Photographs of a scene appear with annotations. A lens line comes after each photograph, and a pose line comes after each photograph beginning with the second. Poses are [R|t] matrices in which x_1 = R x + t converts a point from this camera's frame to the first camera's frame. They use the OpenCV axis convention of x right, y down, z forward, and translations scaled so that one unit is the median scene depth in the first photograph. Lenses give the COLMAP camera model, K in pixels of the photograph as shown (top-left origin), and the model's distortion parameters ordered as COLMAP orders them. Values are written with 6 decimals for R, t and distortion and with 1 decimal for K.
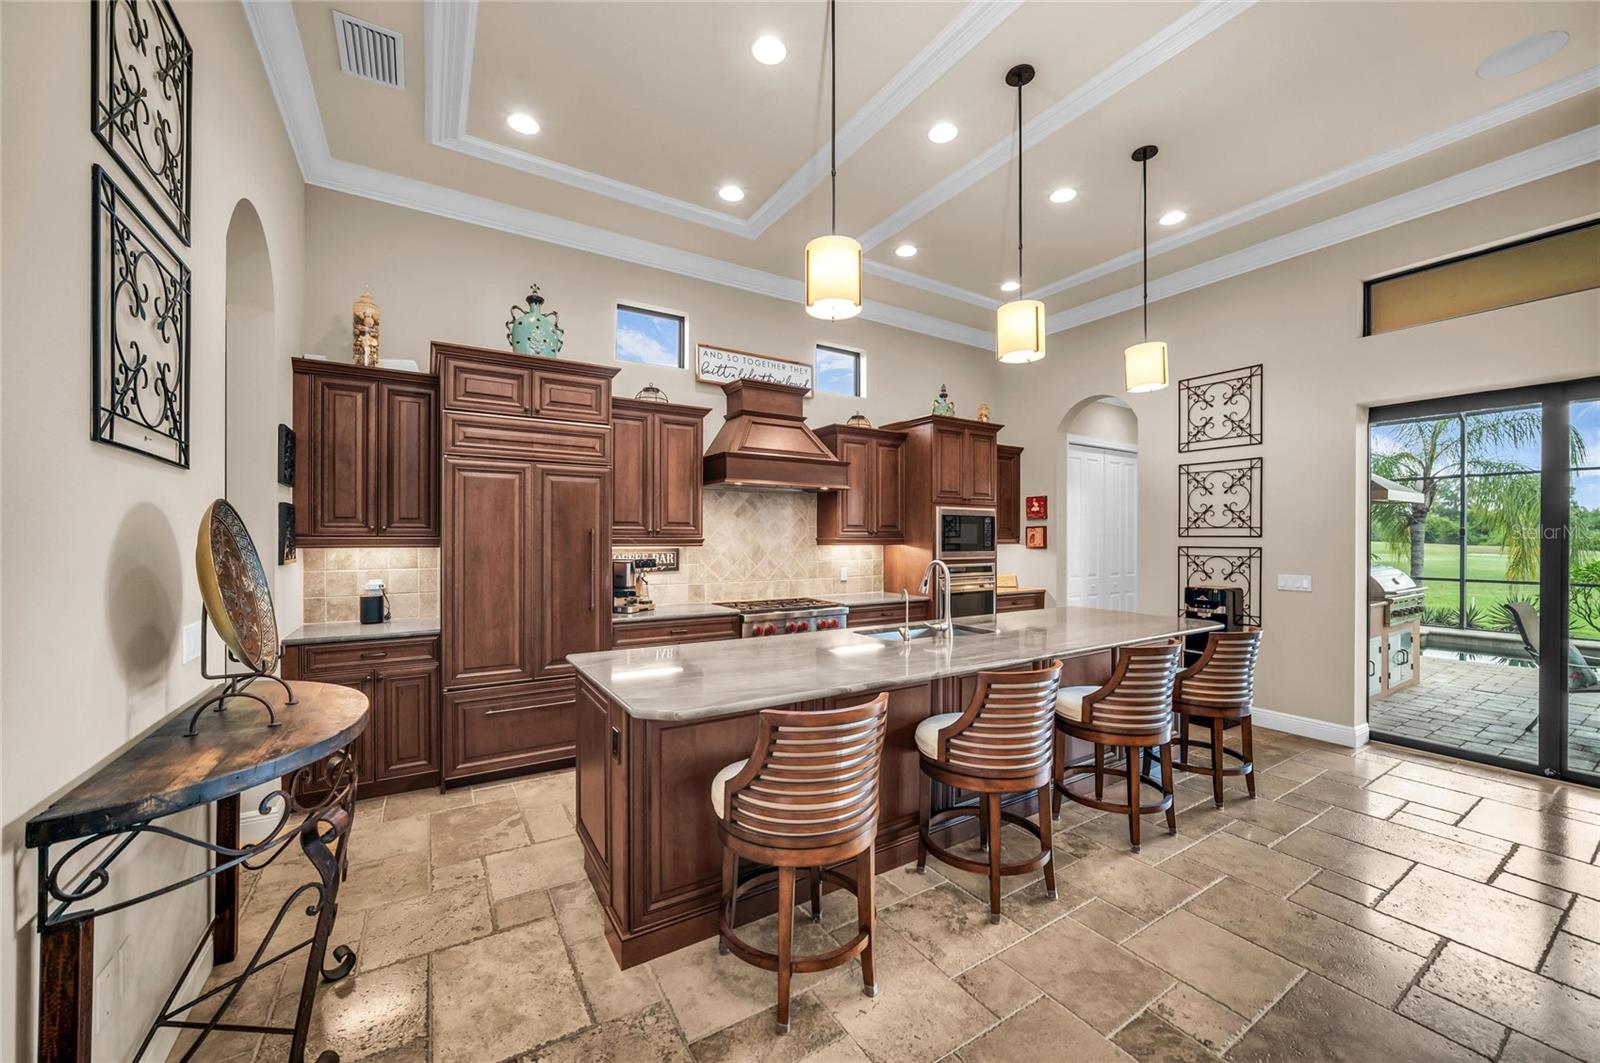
lens RADIAL K [[579.2, 0, 796.9], [0, 579.2, 528.7], [0, 0, 1]] dist [-0.018559, 0.000270]
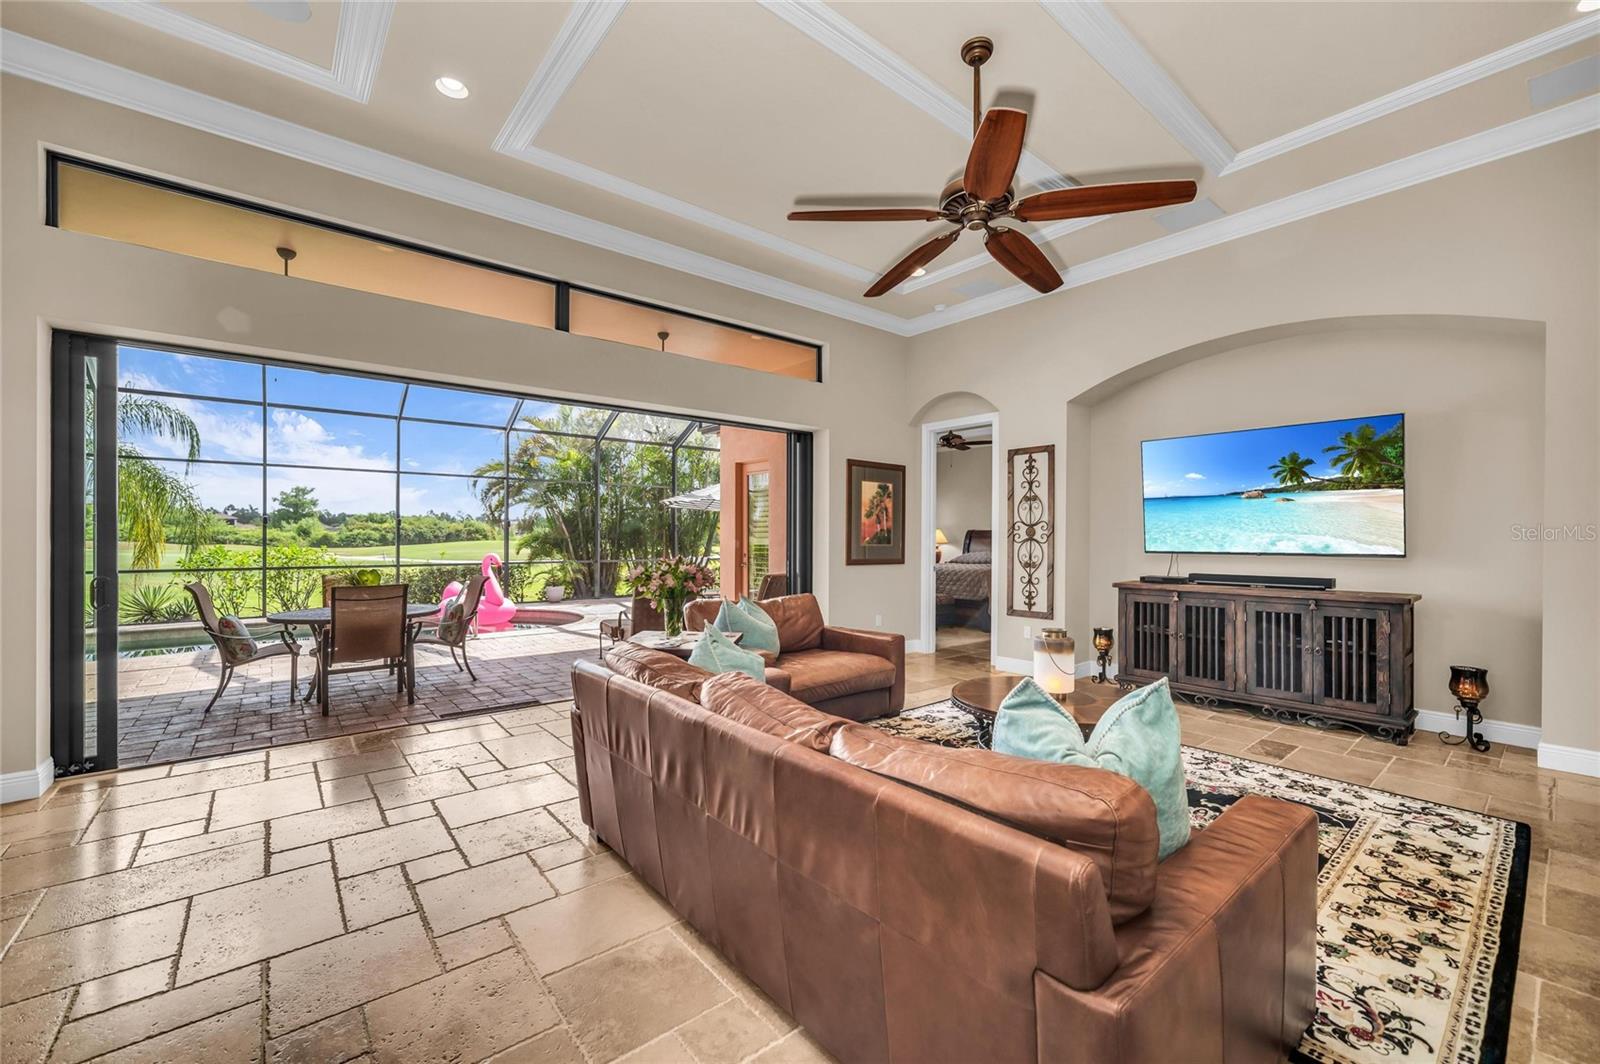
lens RADIAL K [[657.4, 0, 797.4], [0, 657.4, 531.8], [0, 0, 1]] dist [-0.013847, 0.000133]
pose [[-0.160824, 0.006134, 0.986964, 0.024394], [-0.014644, 0.999856, -0.008600, 0.026984], [-0.986874, -0.015836, -0.160711, 0.108914]]
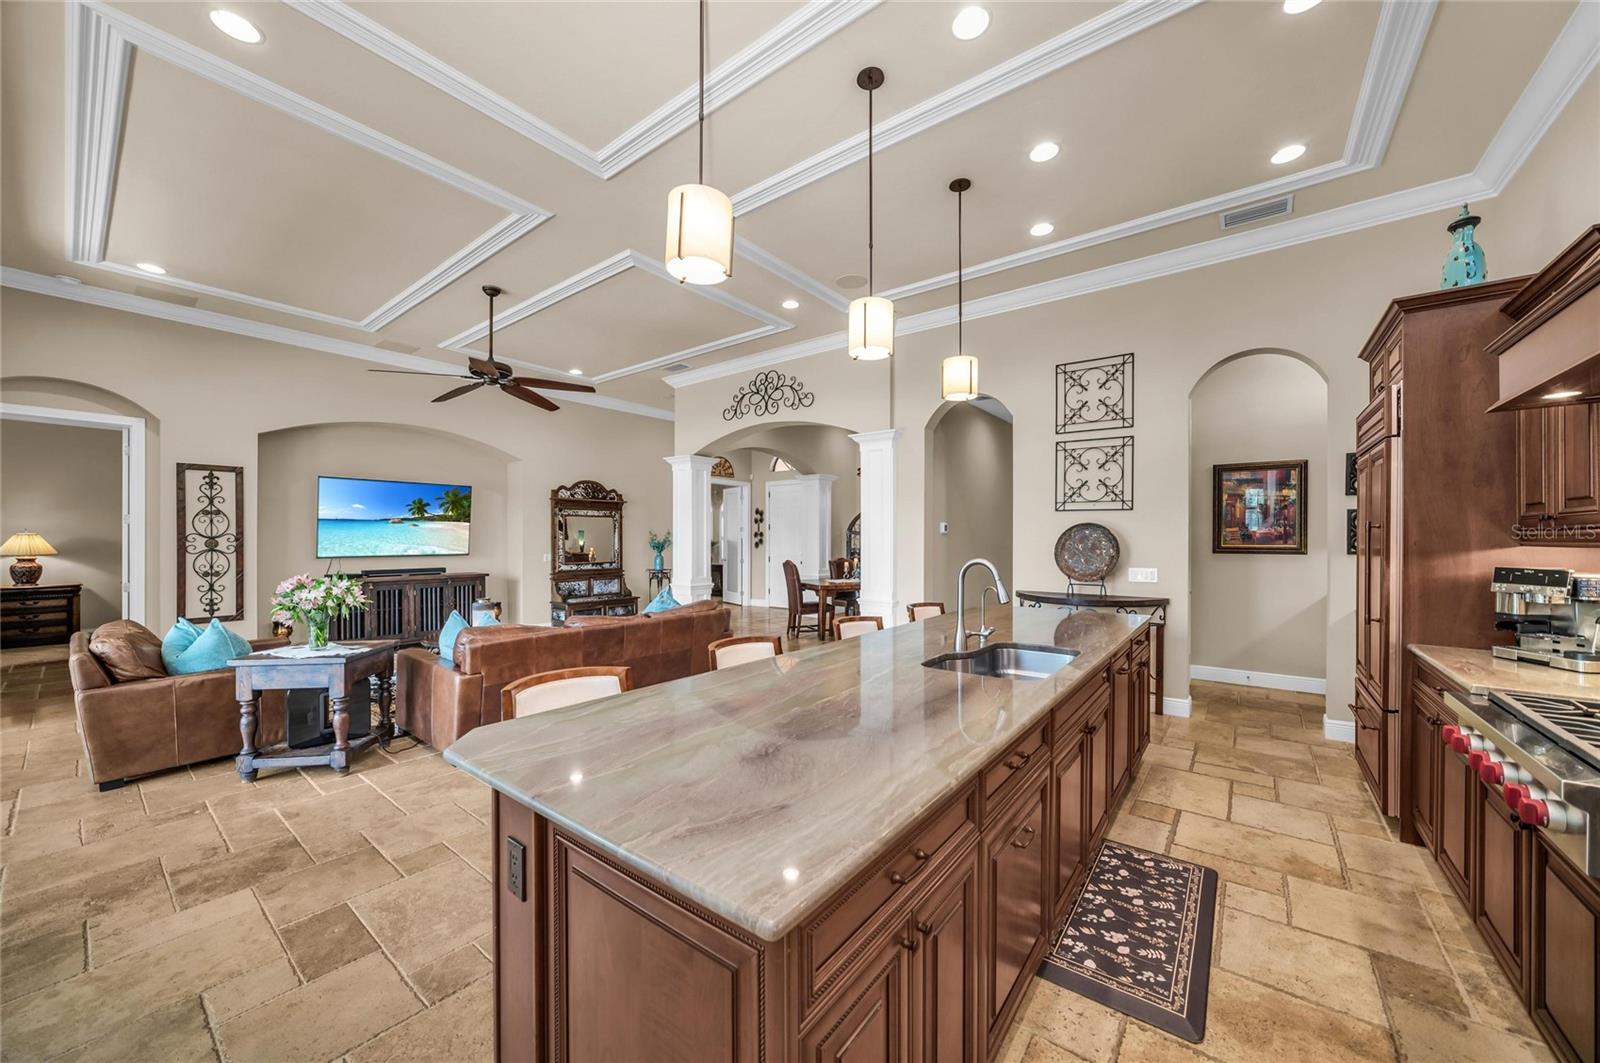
lens RADIAL K [[579.2, 0, 816.1], [0, 579.2, 540.9], [0, 0, 1]] dist [-0.018559, 0.000270]
pose [[-0.920924, 0.000351, -0.389742, 0.492101], [0.004458, 0.999944, -0.009633, 0.021341], [0.389717, -0.010609, -0.920874, 1.029509]]
